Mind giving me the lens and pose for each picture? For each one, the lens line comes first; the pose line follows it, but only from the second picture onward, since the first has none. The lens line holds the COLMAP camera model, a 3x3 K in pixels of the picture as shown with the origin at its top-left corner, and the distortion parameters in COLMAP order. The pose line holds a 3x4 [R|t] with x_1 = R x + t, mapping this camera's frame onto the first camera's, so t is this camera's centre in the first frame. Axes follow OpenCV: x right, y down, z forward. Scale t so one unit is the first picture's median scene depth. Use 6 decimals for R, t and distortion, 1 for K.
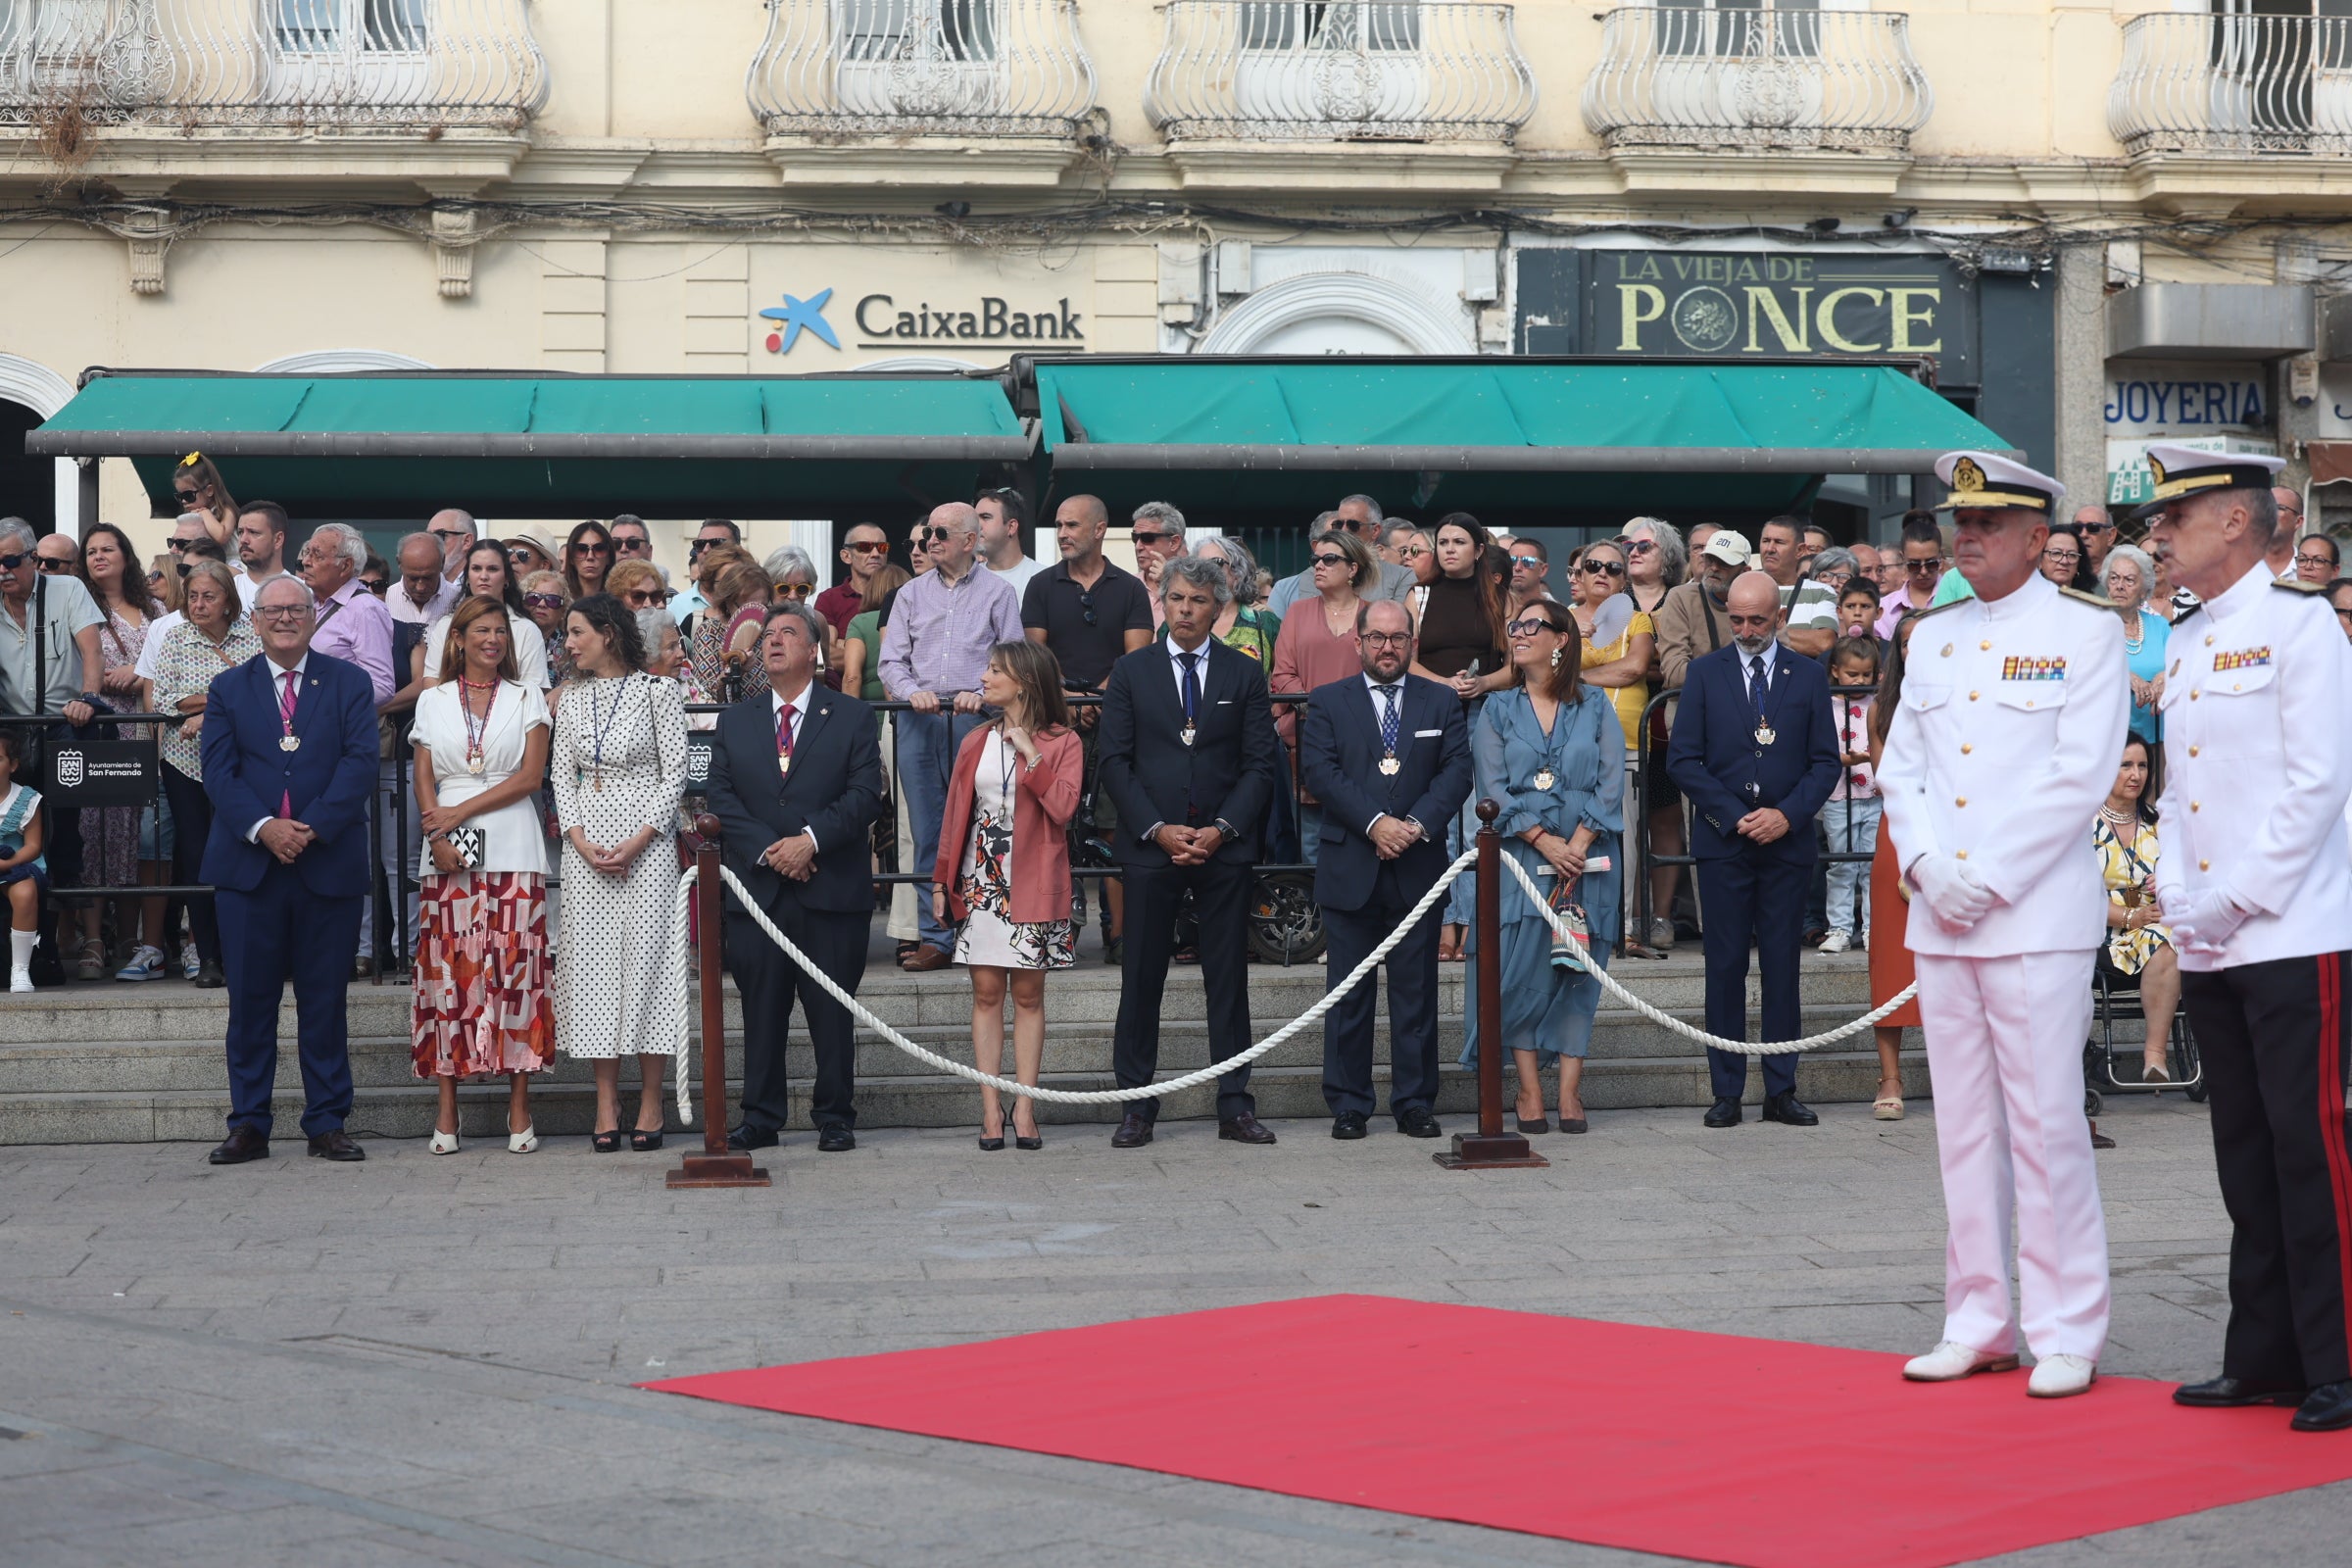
lens RADIAL K [[4721.0, 0, 1163.1], [0, 4721.0, 789.7], [0, 0, 1]] dist [-0.177754, 0.000000]
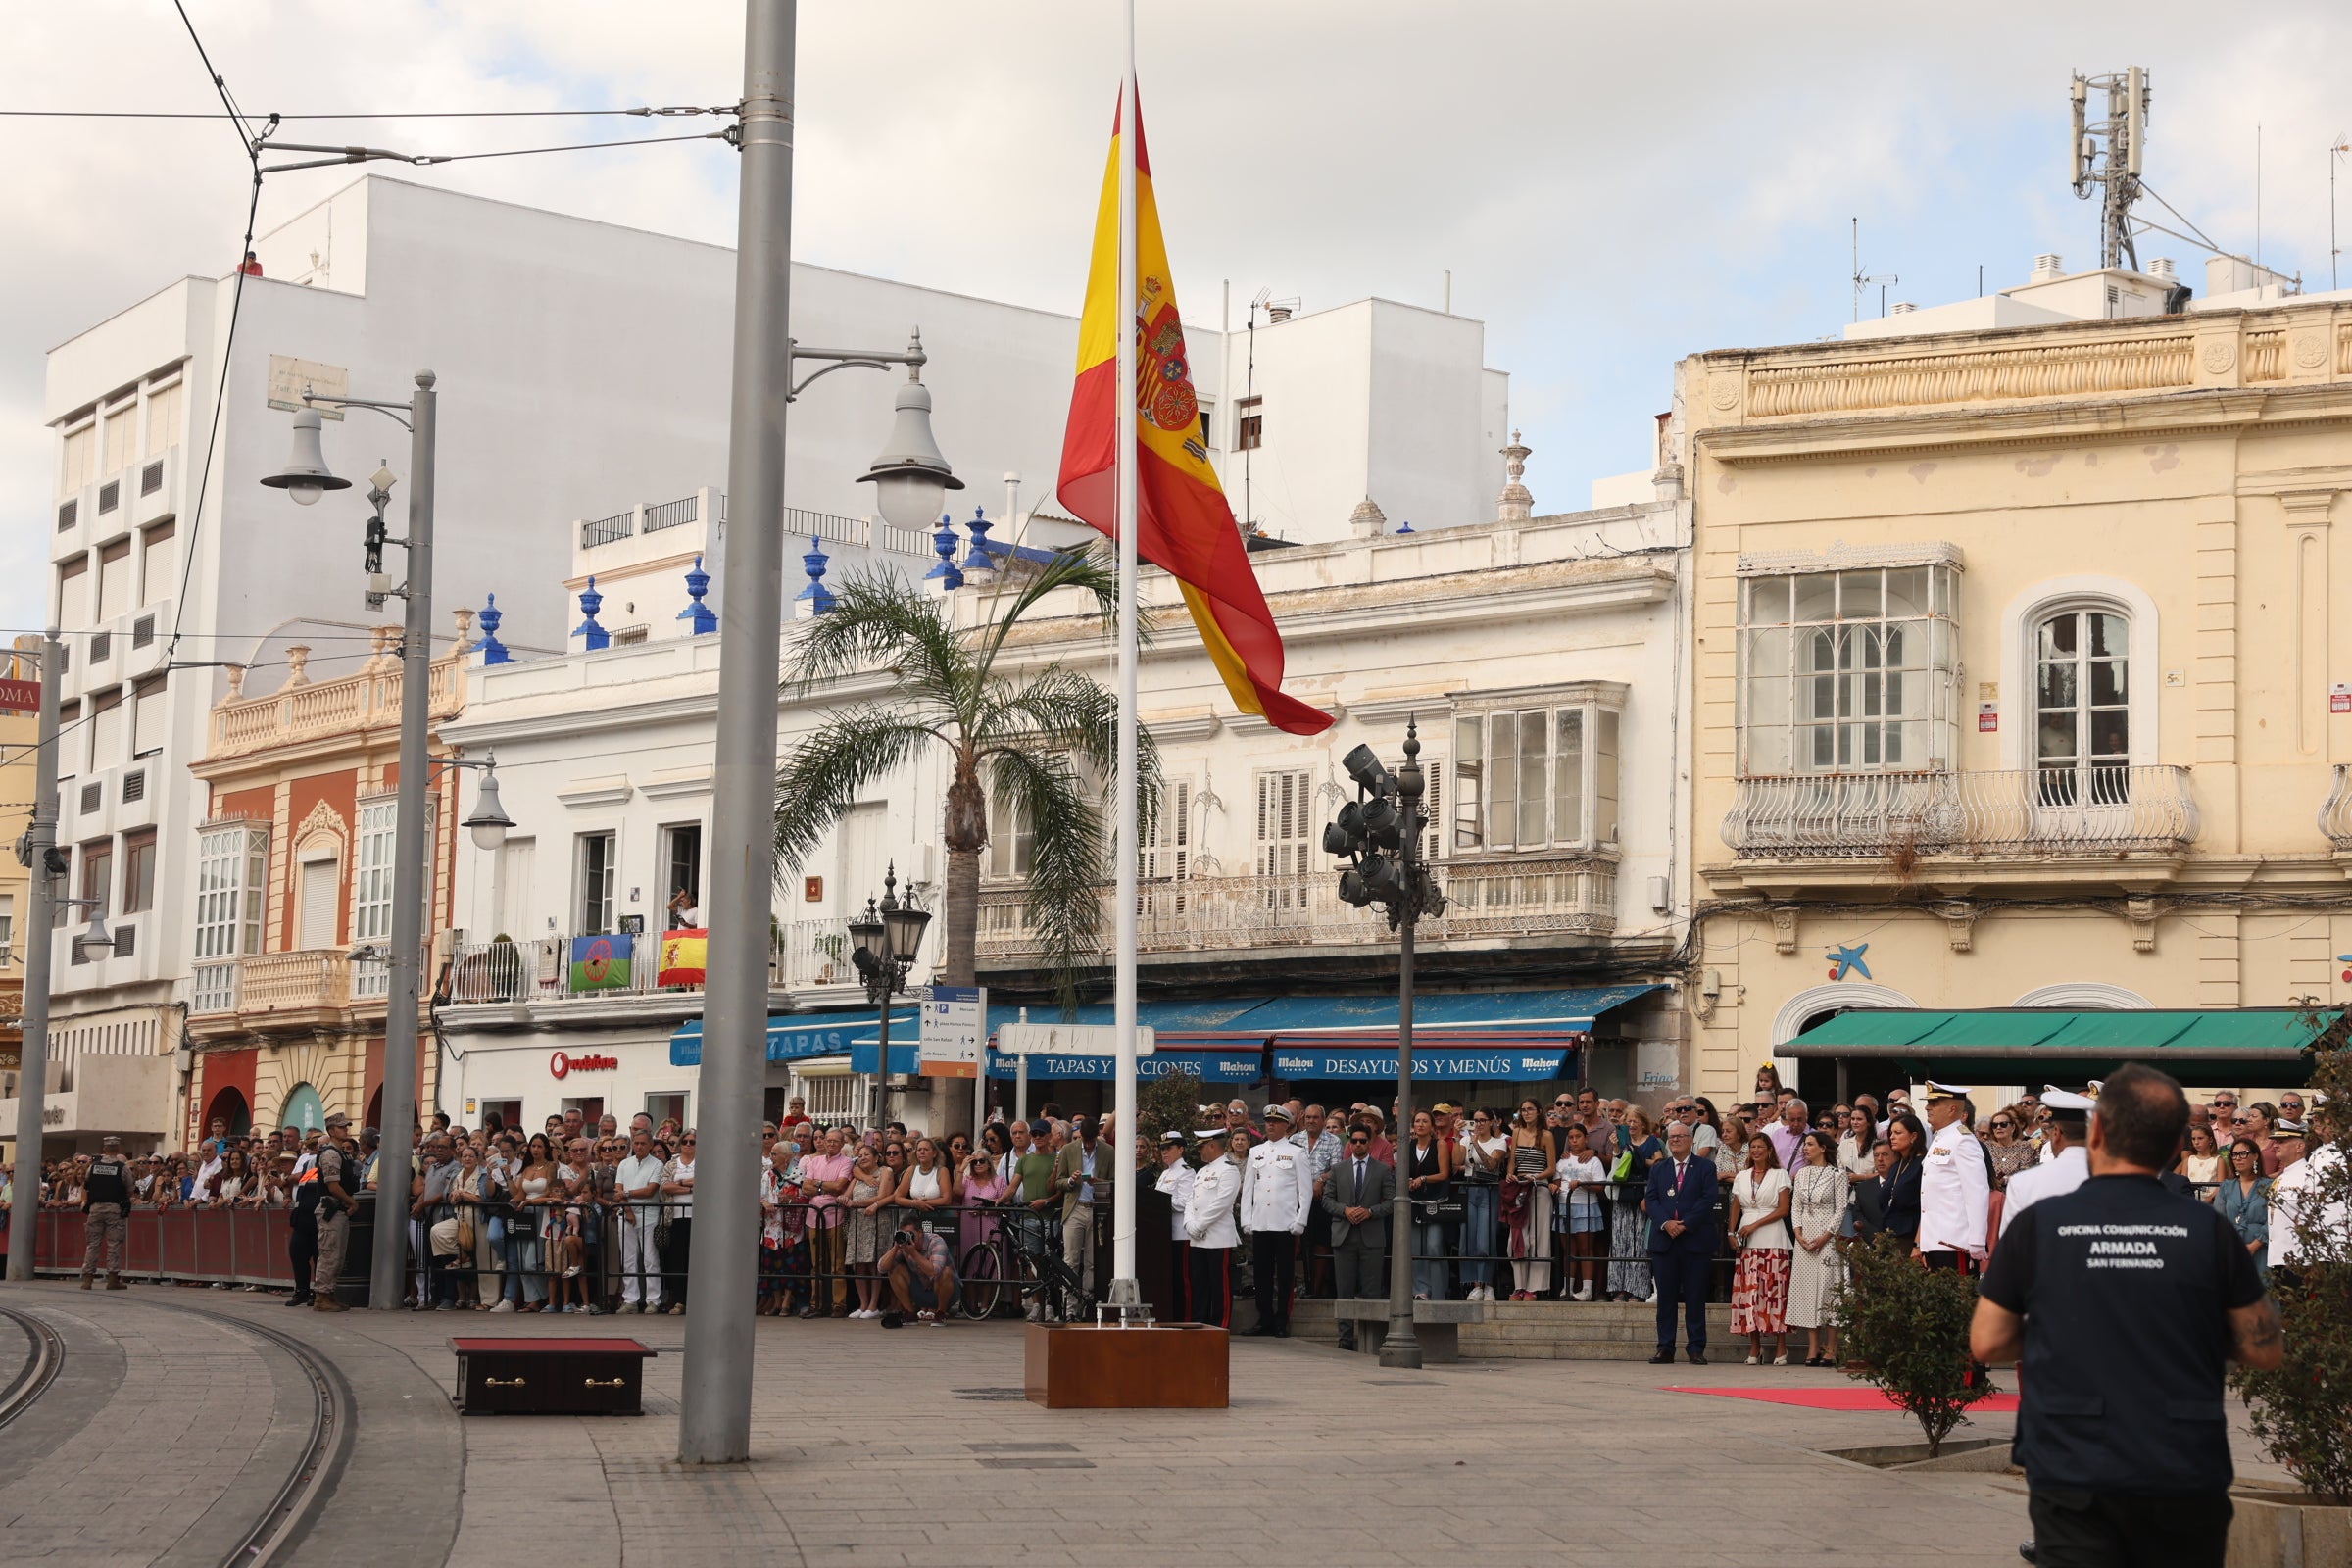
lens RADIAL K [[4146.9, 0, 1182.5], [0, 4146.9, 787.0], [0, 0, 1]] dist [0.221514, 0.000000]
pose [[0.856581, -0.039278, -0.514515, 0.333573], [-0.022604, 0.993285, -0.113460, 0.015252], [0.515517, 0.108818, 0.849942, -0.466384]]
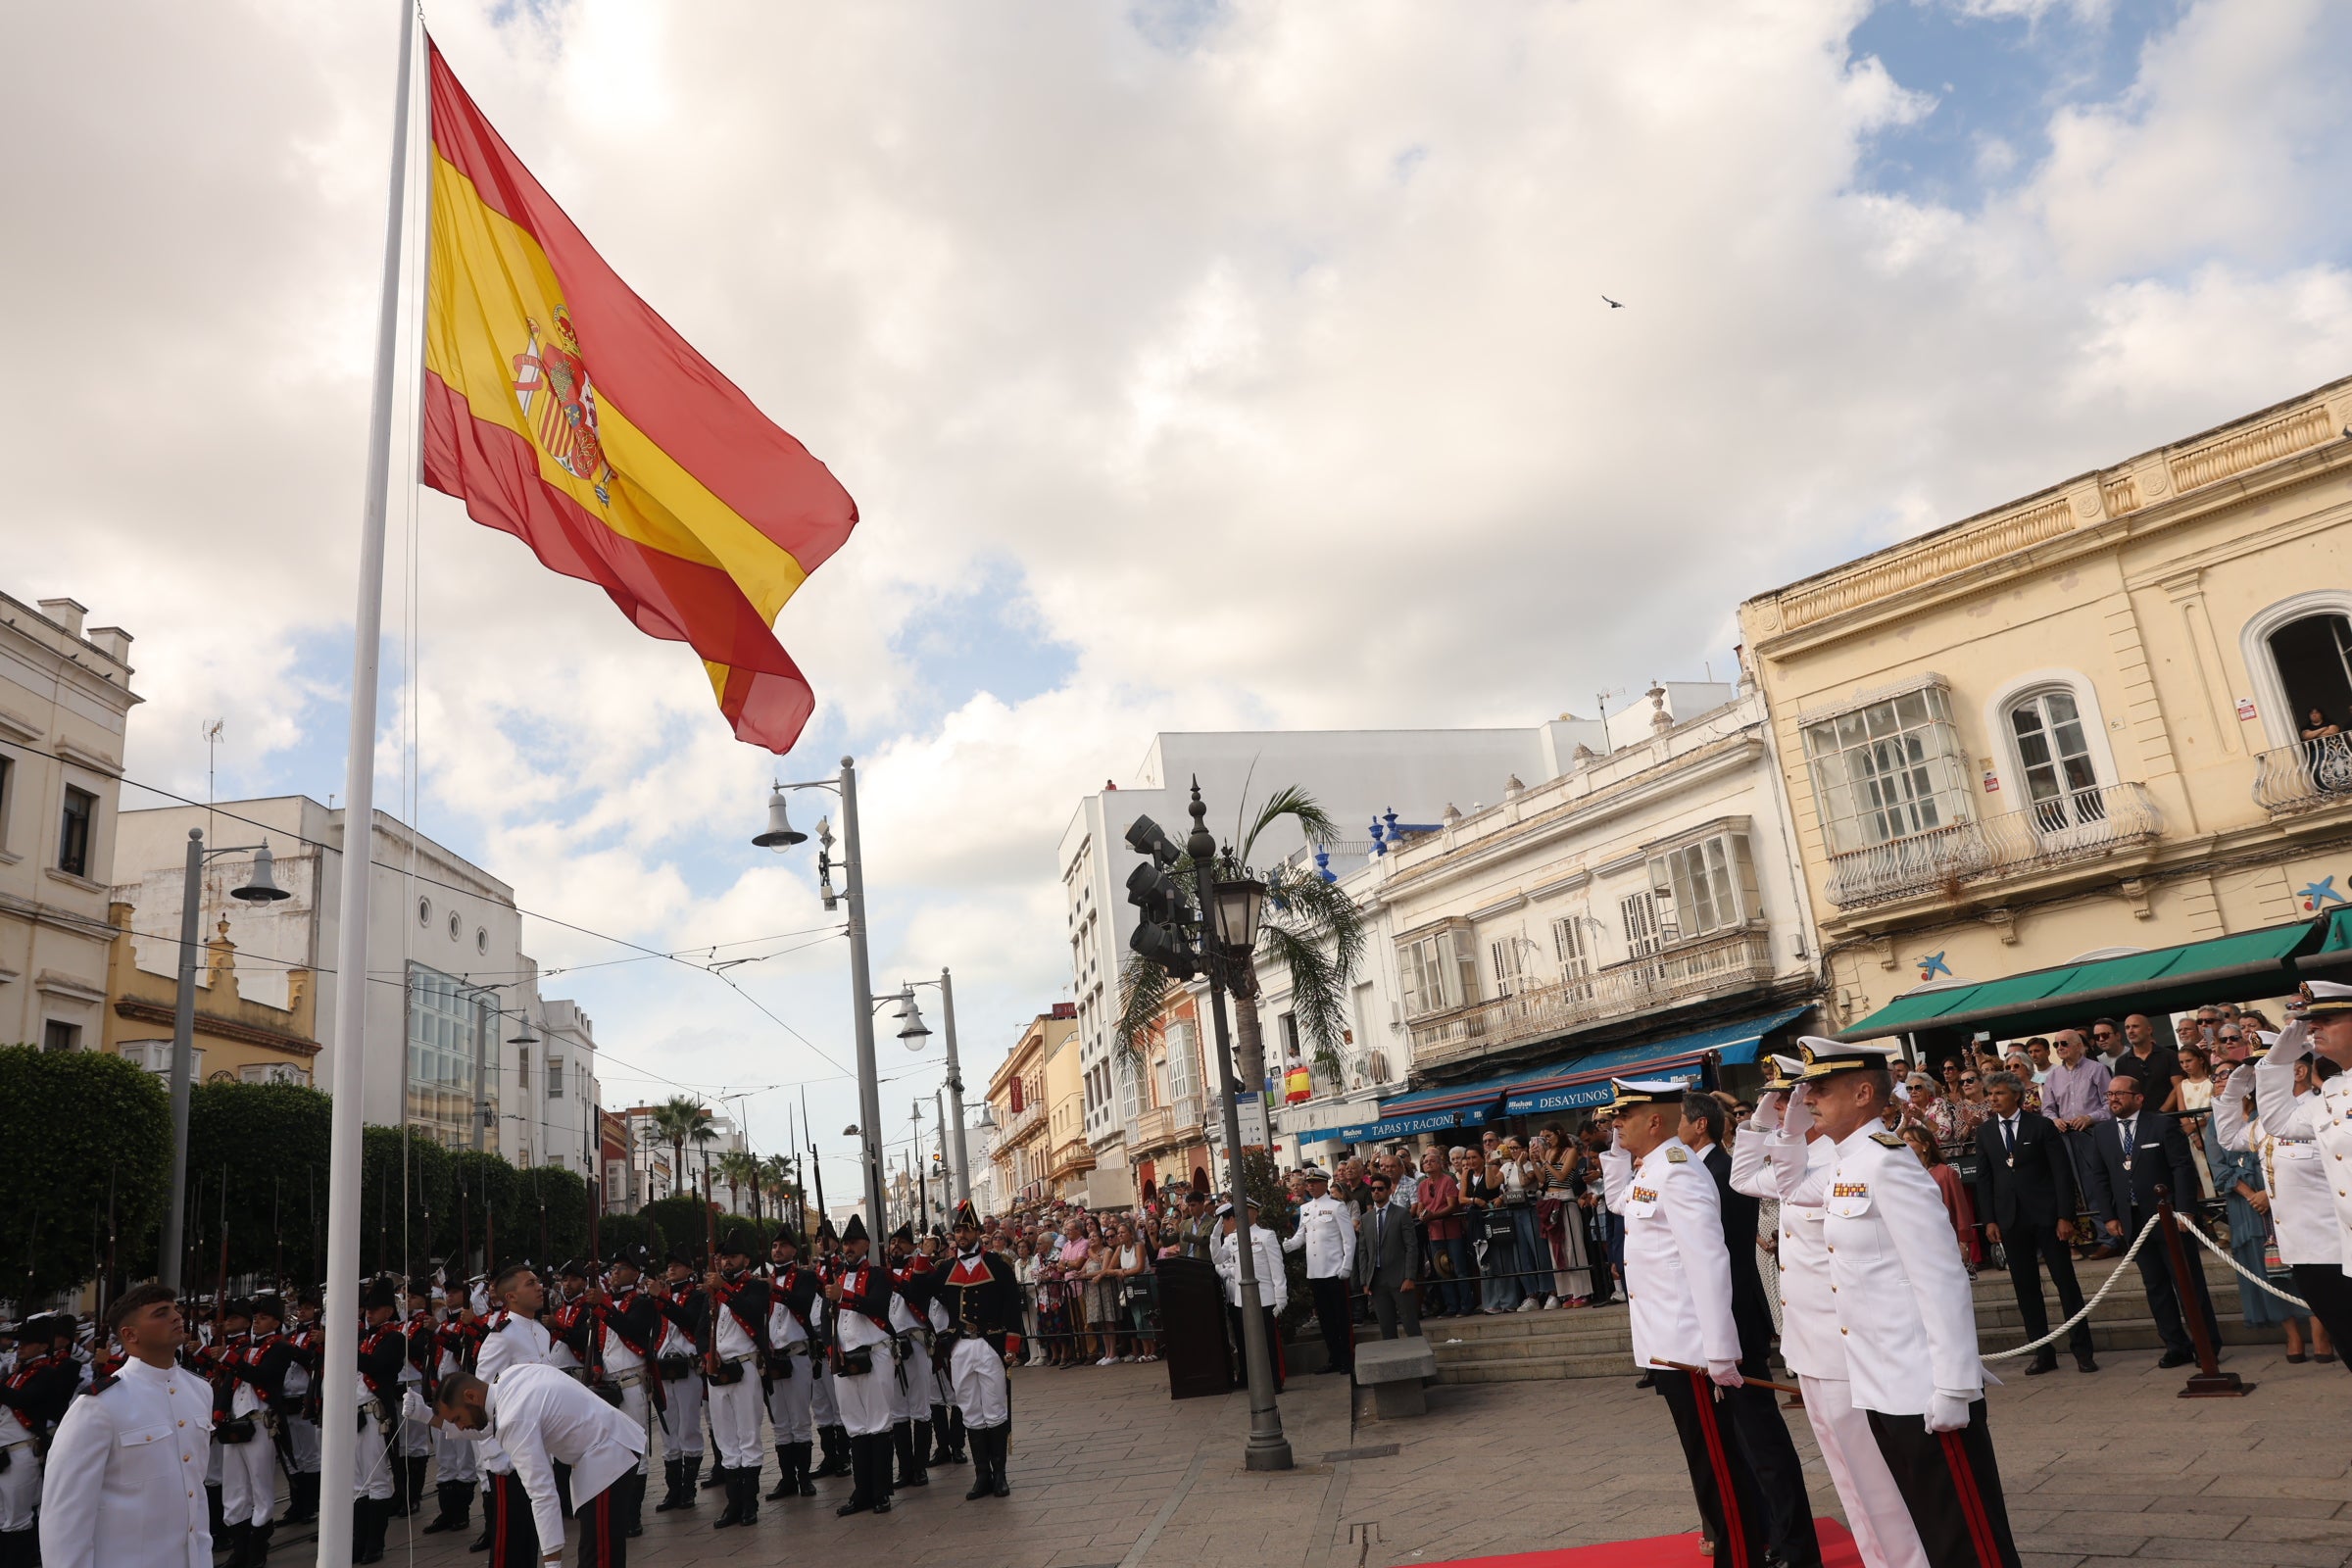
lens RADIAL K [[1607.8, 0, 1174.7], [0, 1607.8, 785.0], [0, 0, 1]] dist [-0.112840, 0.091007]
pose [[0.604128, -0.276237, -0.747478, 0.158083], [0.106269, 0.957546, -0.267980, -0.011697], [0.789770, 0.082460, 0.607835, 0.142744]]
